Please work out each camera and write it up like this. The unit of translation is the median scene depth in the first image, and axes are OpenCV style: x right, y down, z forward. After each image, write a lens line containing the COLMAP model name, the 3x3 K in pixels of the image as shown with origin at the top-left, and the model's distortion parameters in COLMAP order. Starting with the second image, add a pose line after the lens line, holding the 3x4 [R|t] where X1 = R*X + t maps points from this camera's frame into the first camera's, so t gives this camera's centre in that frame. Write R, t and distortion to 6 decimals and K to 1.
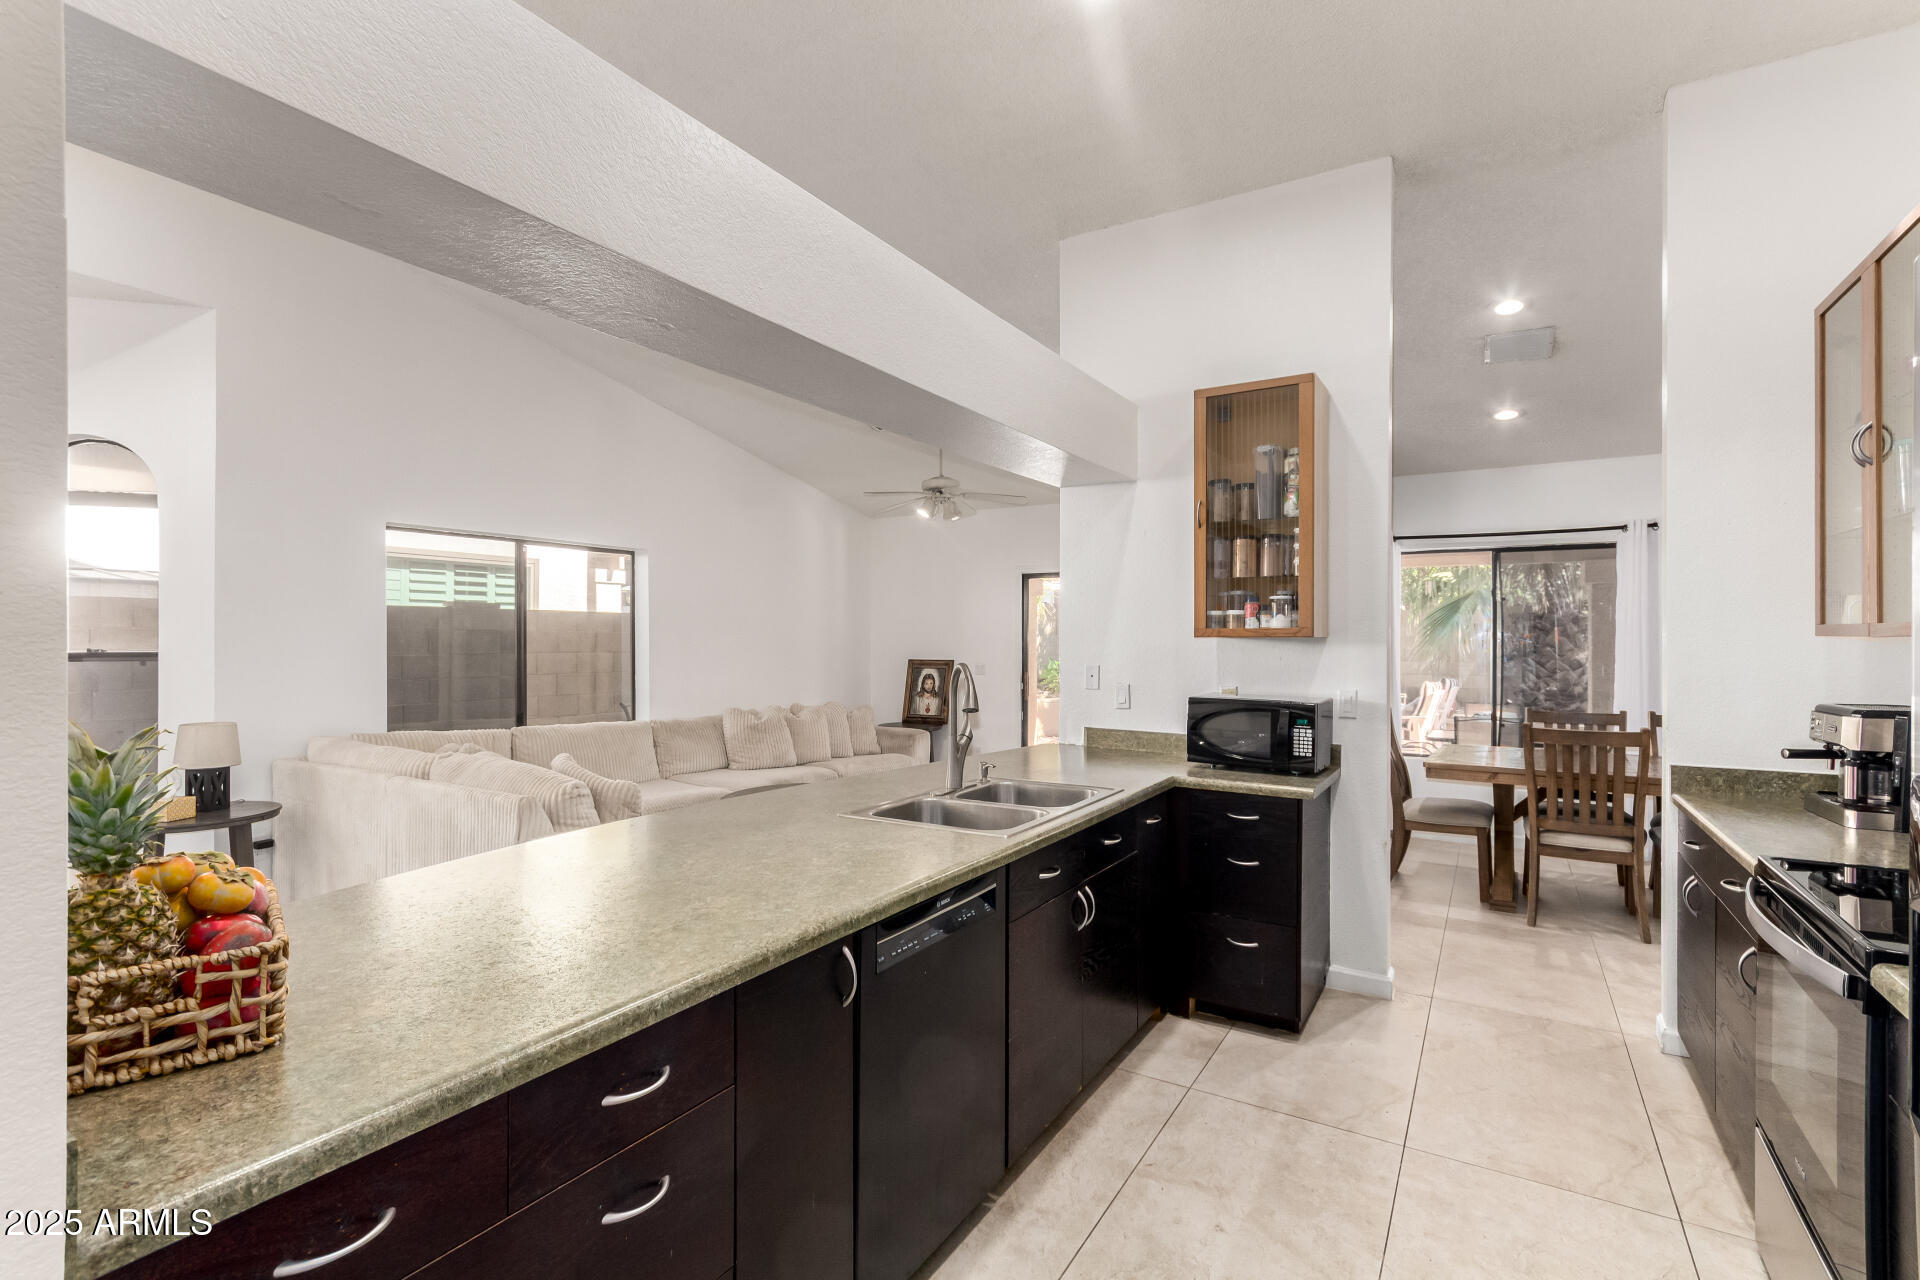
lens RADIAL K [[891.2, 0, 956.2], [0, 891.2, 642.8], [0, 0, 1]] dist [-0.000118, -0.000016]
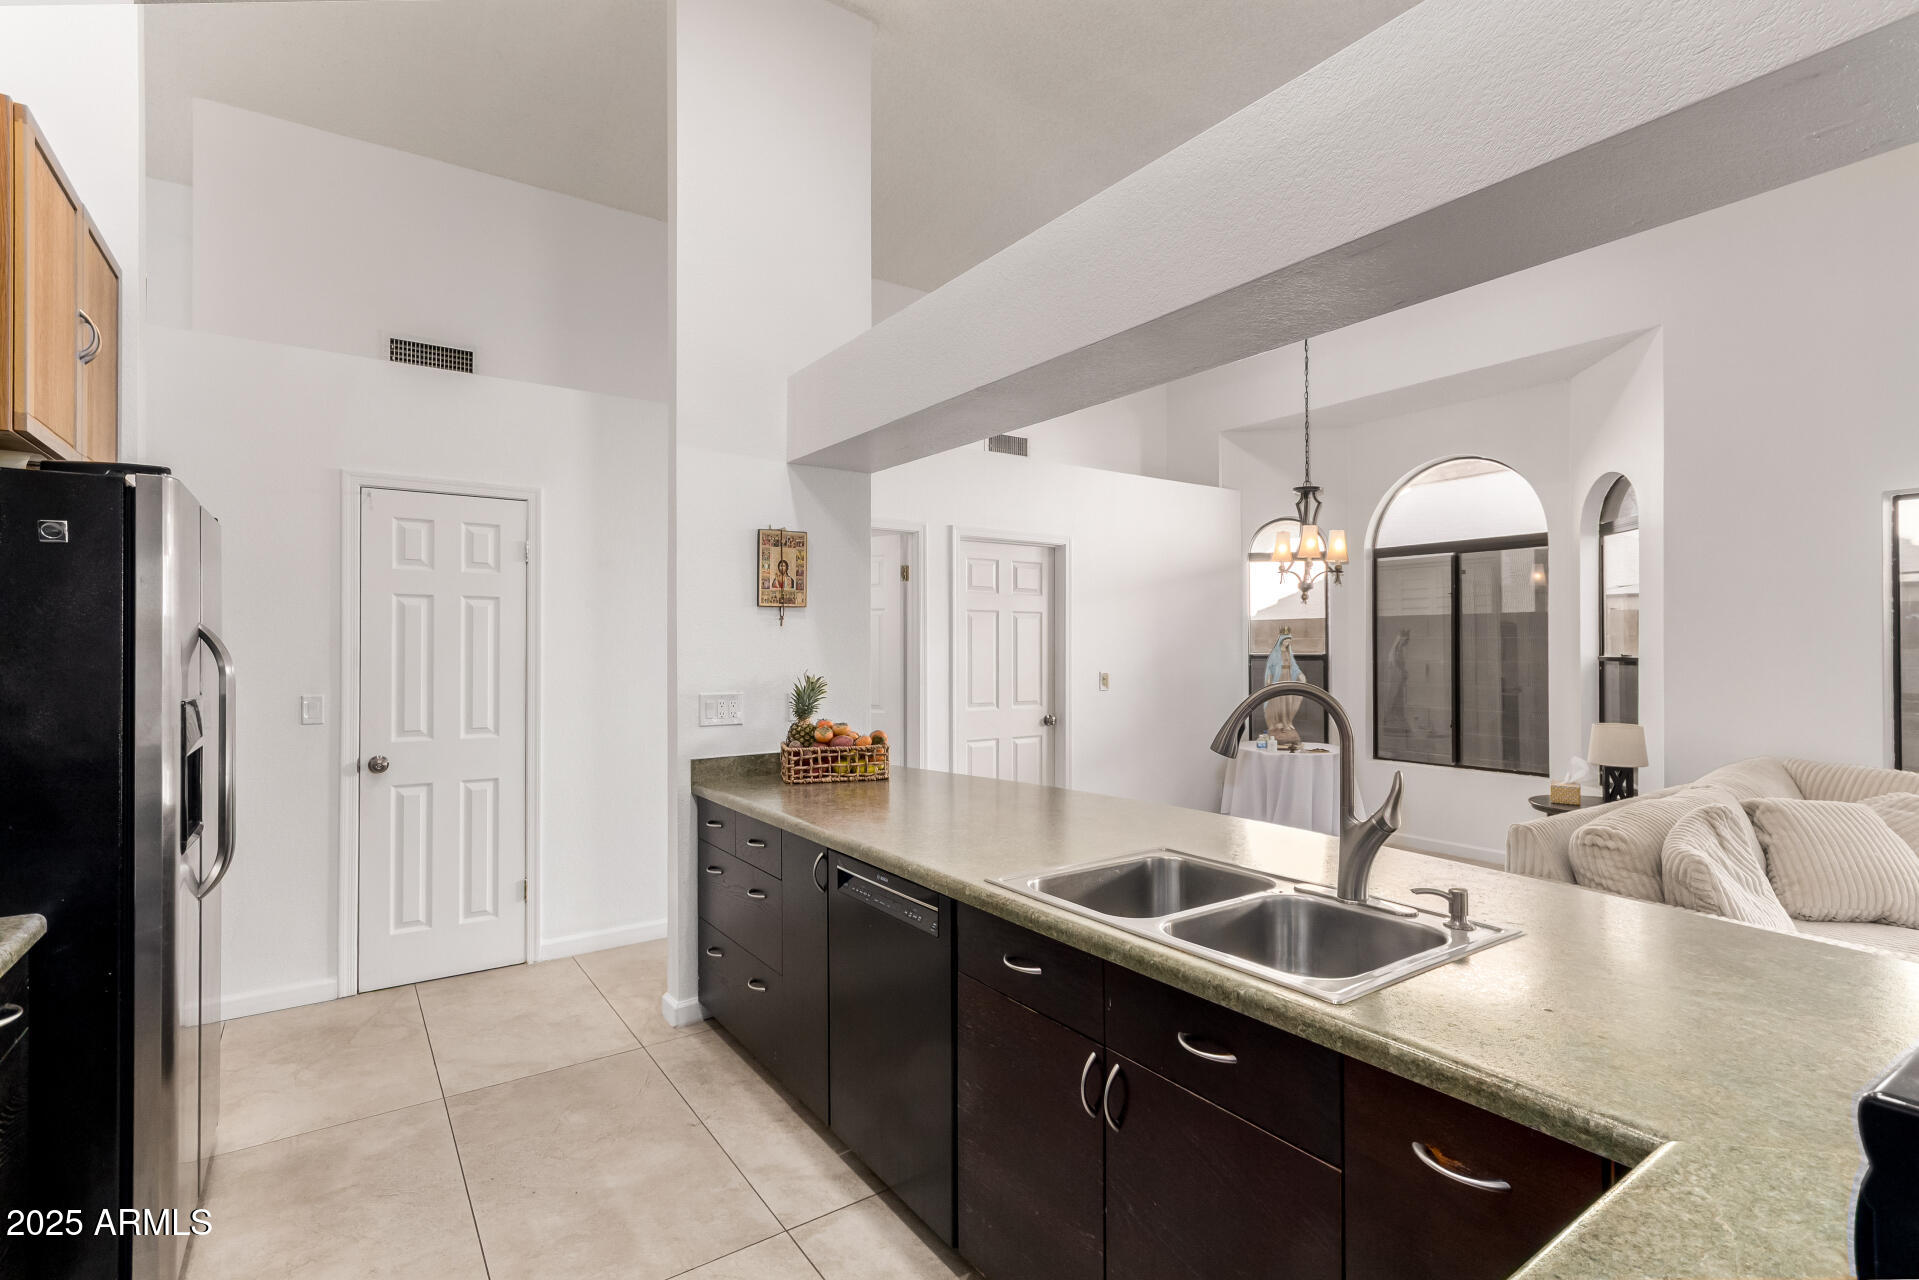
lens RADIAL K [[890.7, 0, 954.9], [0, 890.7, 641.4], [0, 0, 1]] dist [-0.000118, -0.000016]
pose [[-0.397114, -0.004152, -0.917760, 1.006722], [0.002767, 0.999980, -0.005722, -0.009482], [0.917765, -0.004812, -0.397095, 1.540870]]
